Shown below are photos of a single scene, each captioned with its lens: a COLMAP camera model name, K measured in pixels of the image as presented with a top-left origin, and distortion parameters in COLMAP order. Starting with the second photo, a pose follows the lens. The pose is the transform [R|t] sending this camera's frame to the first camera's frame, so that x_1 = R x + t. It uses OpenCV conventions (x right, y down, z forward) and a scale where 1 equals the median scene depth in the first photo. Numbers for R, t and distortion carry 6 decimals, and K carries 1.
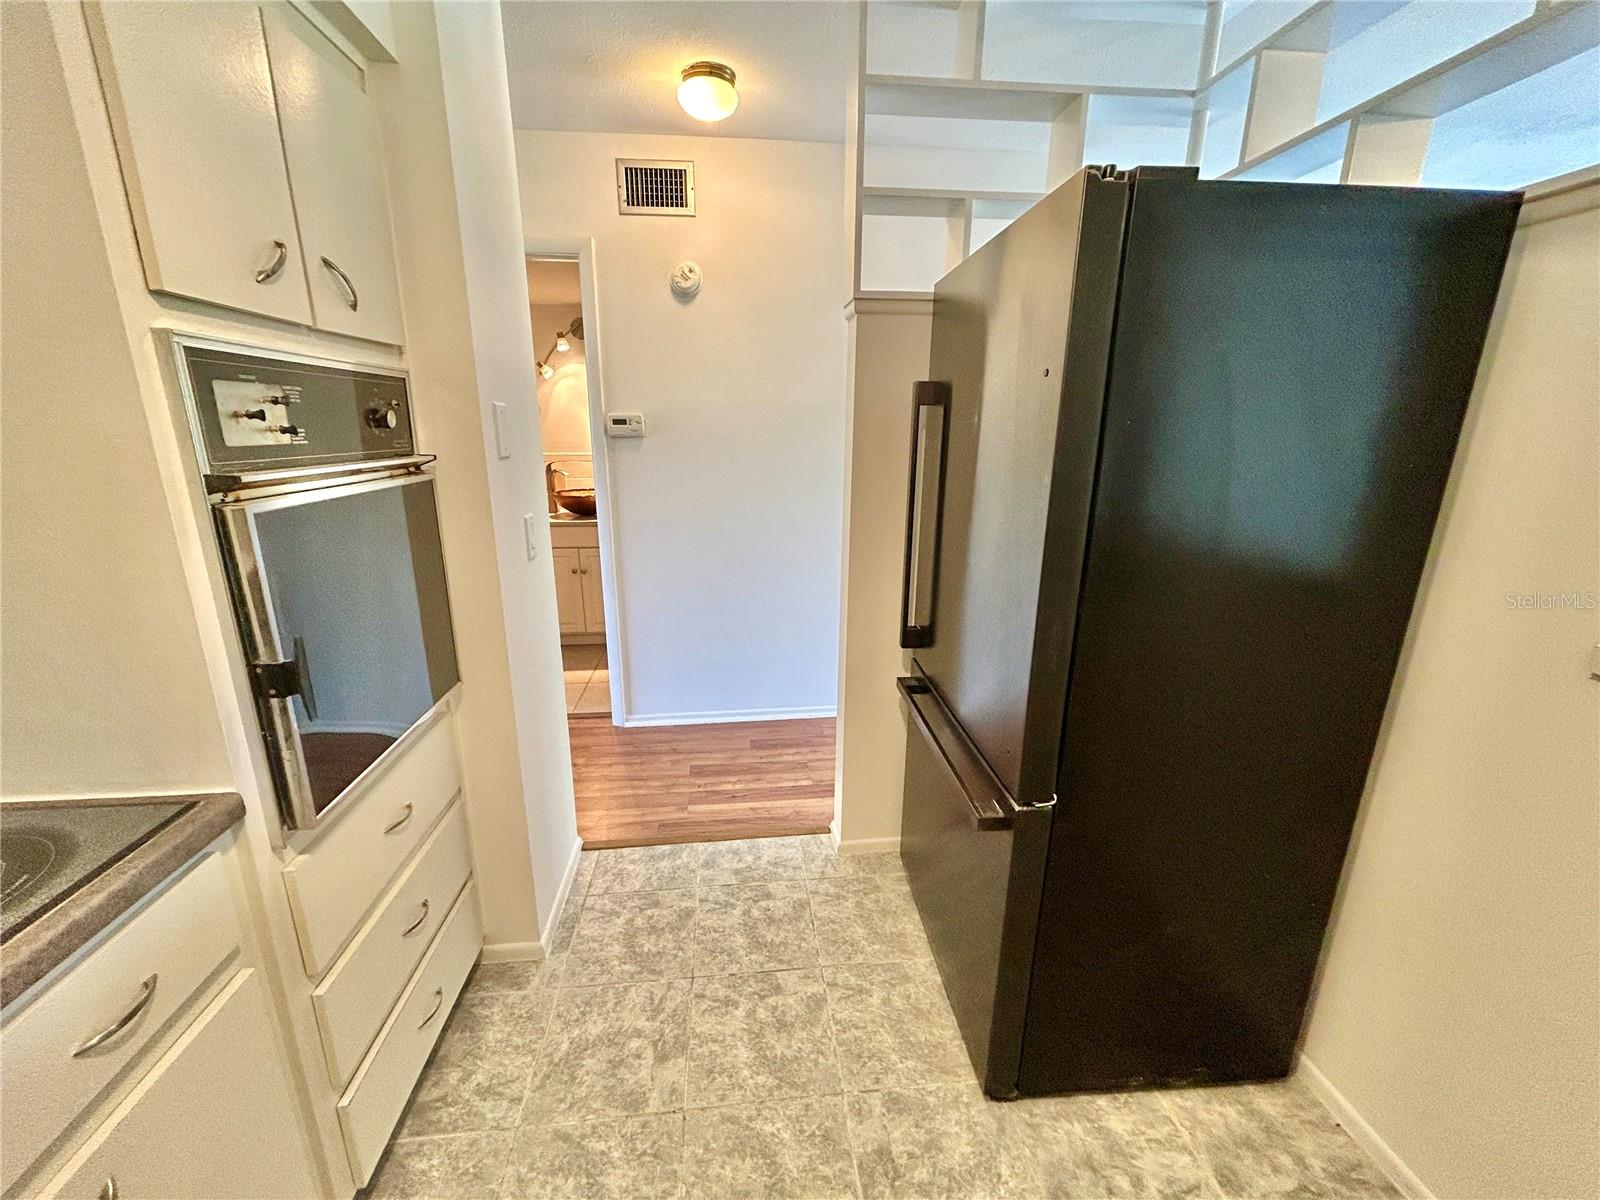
lens RADIAL K [[641.0, 0, 792.1], [0, 641.0, 596.8], [0, 0, 1]] dist [-0.002211, -0.000247]
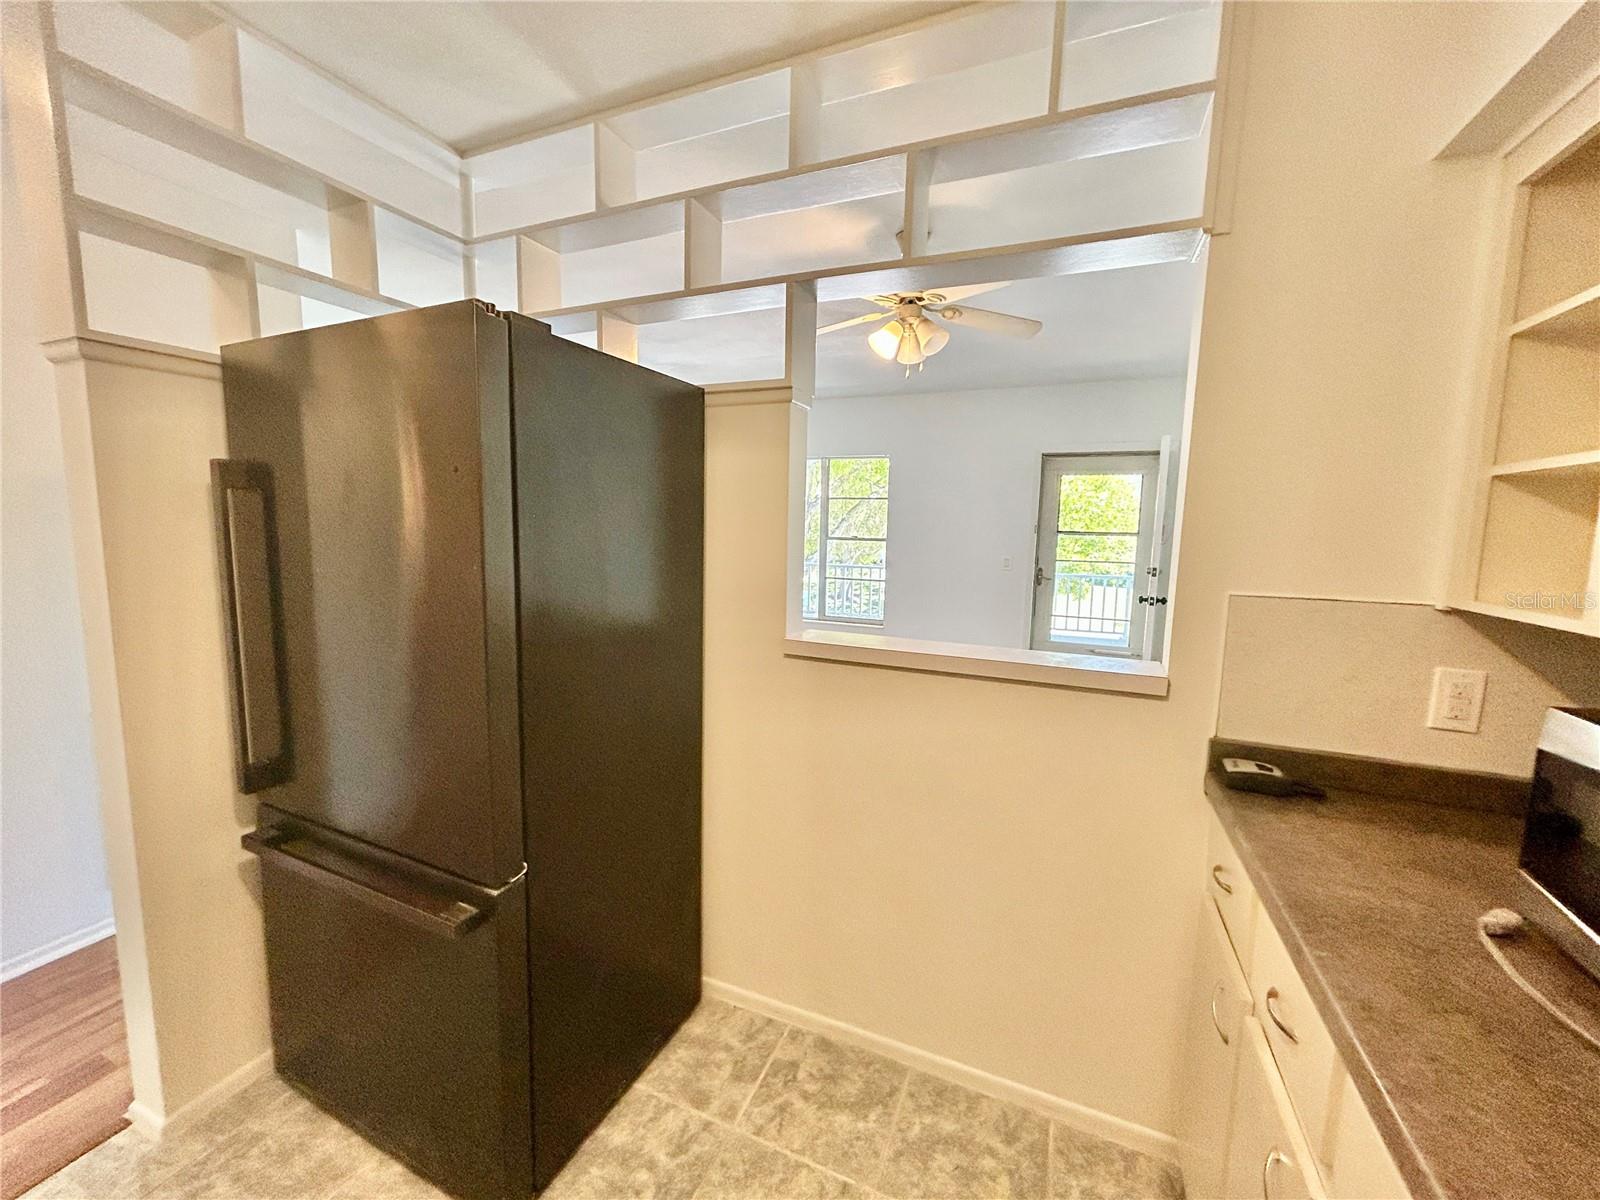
lens RADIAL K [[641.0, 0, 792.1], [0, 641.0, 596.8], [0, 0, 1]] dist [-0.002211, -0.000247]
pose [[0.487270, -0.096622, 0.867889, -0.165894], [0.208741, 0.977936, -0.008322, -0.010356], [-0.847936, 0.185219, 0.496688, 0.022725]]
